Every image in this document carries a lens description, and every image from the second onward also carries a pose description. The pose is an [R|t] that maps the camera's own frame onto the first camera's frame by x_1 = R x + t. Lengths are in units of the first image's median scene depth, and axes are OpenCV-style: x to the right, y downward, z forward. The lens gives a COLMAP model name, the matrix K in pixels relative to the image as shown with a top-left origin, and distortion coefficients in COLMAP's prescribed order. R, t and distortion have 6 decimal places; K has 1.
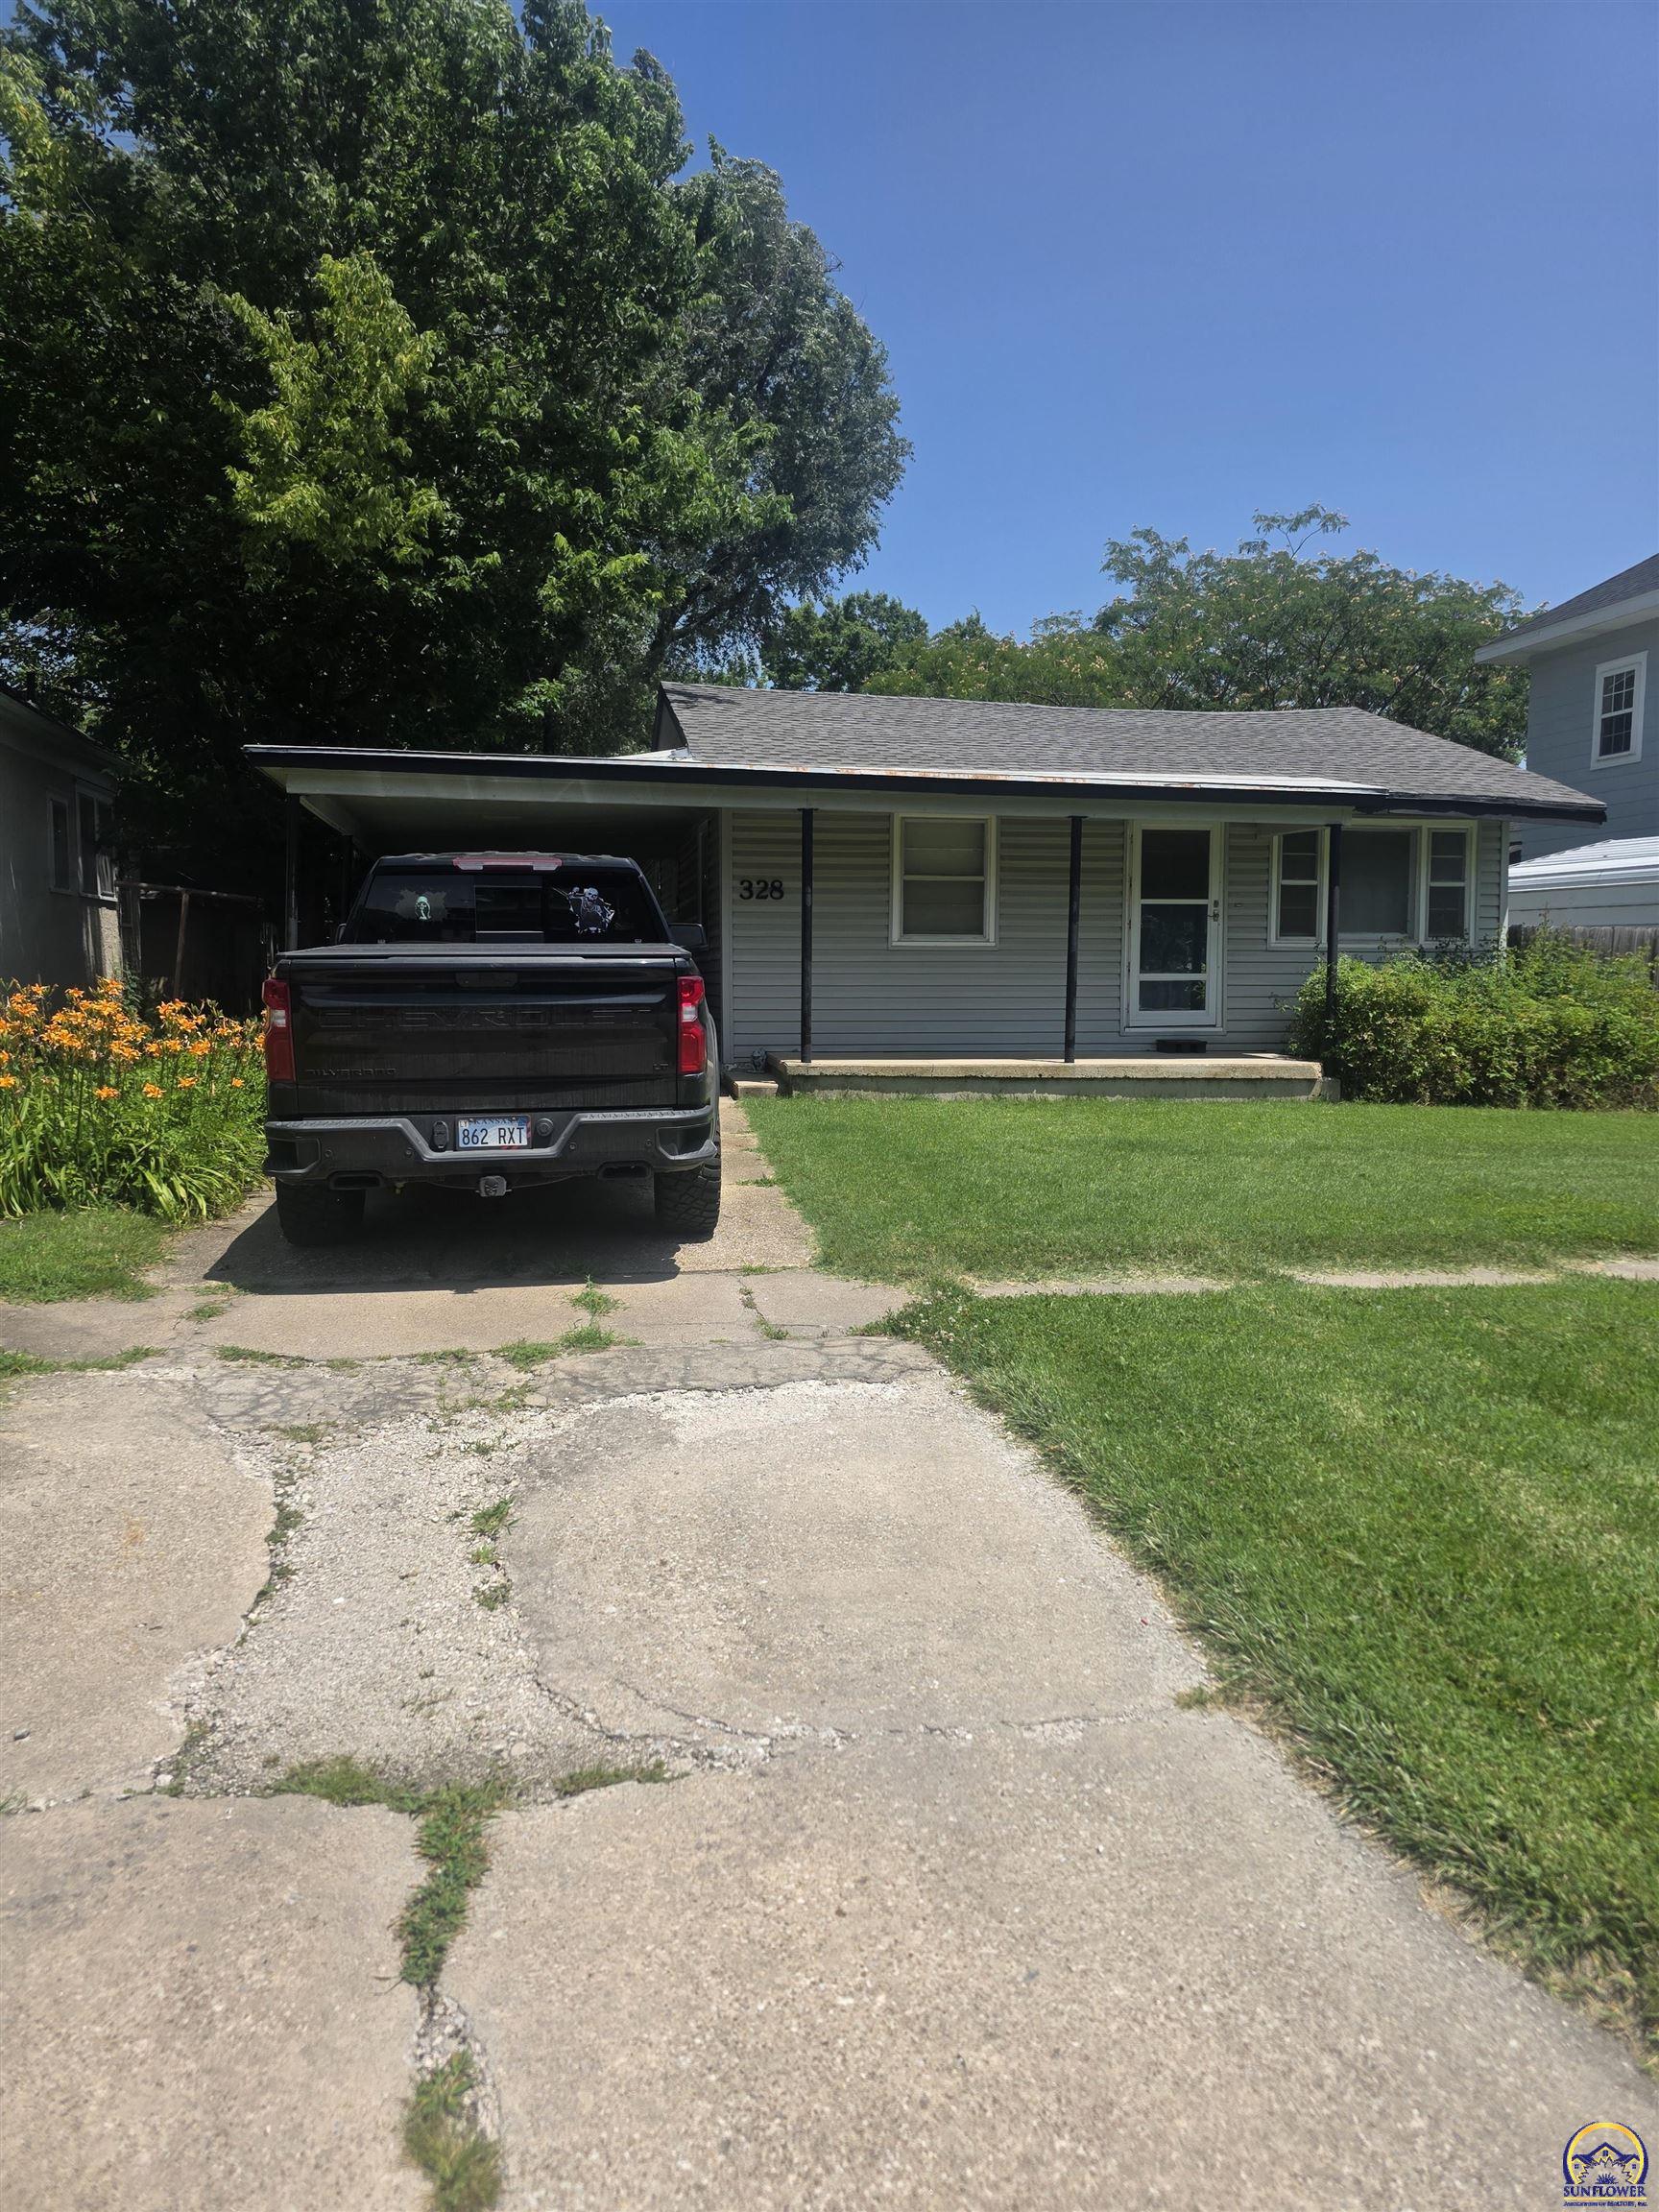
lens RADIAL K [[1484.9, 0, 830.2], [0, 1484.9, 1115.4], [0, 0, 1]] dist [0.050267, 0.000921]
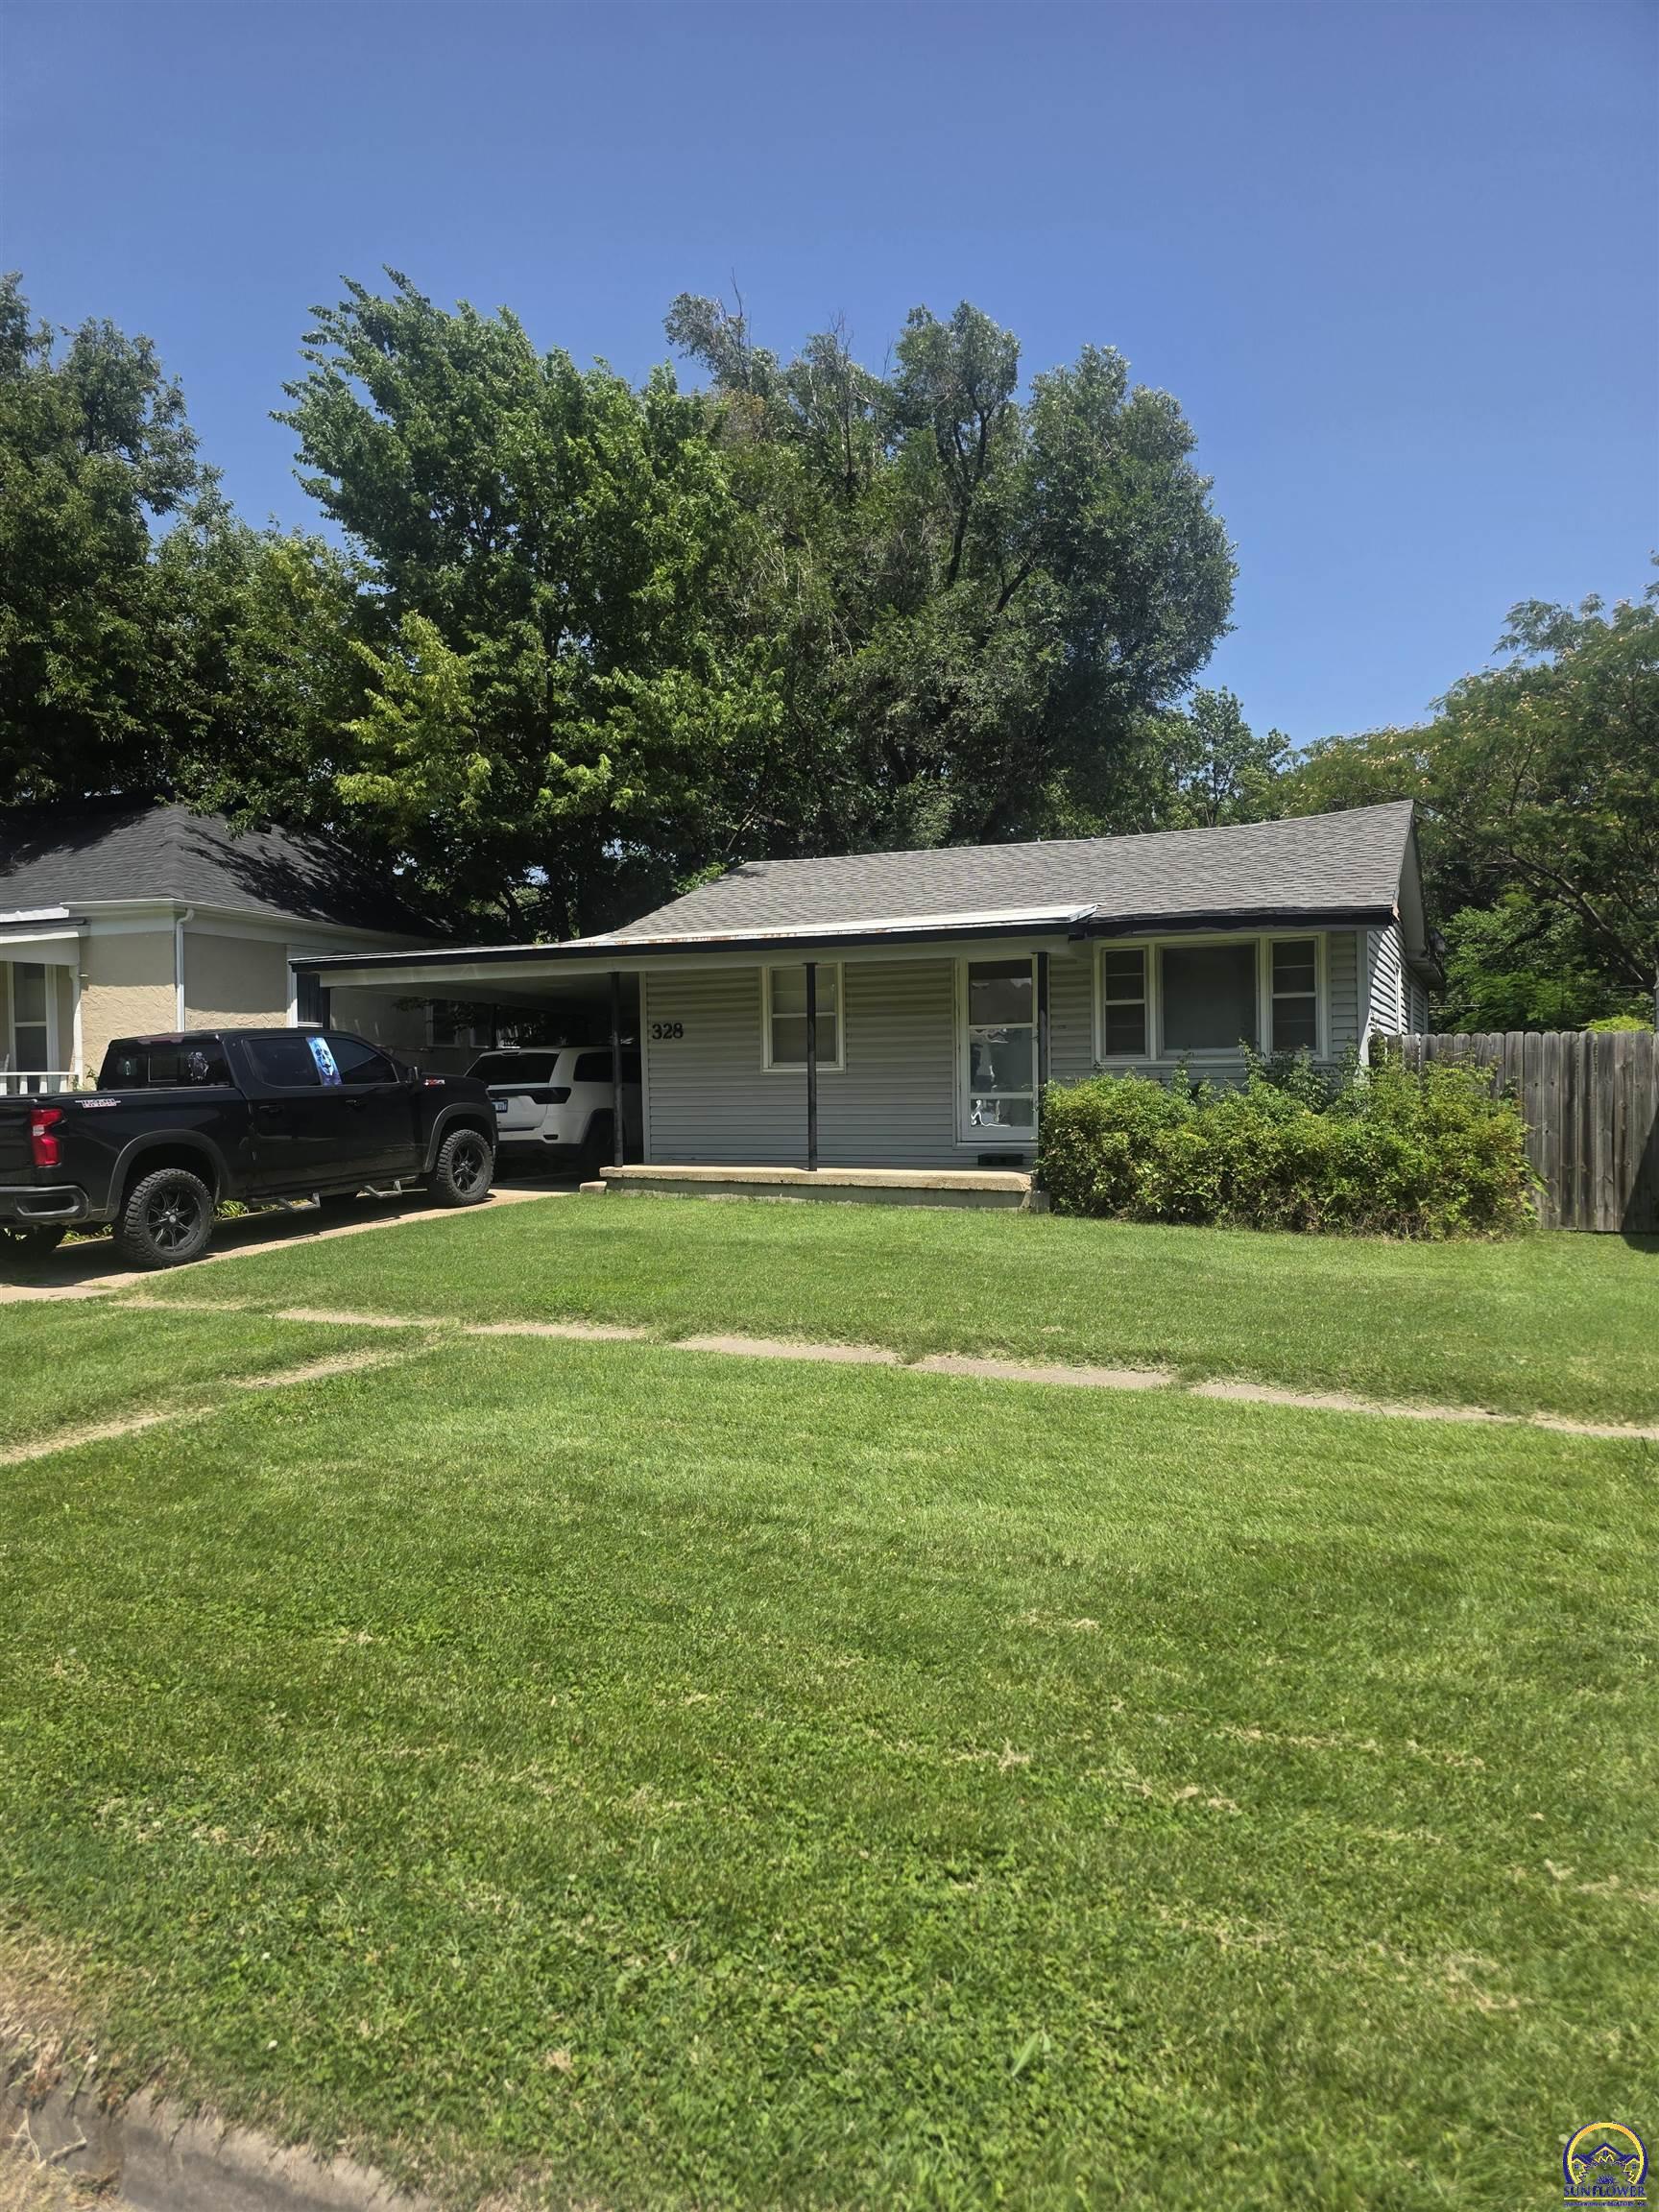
lens RADIAL K [[1484.9, 0, 832.4], [0, 1484.9, 1100.2], [0, 0, 1]] dist [0.050267, 0.000921]
pose [[0.804037, -0.011337, -0.594471, 0.813731], [-0.041401, 0.996324, -0.074998, -0.004297], [0.593136, 0.084913, 0.800612, 0.074227]]
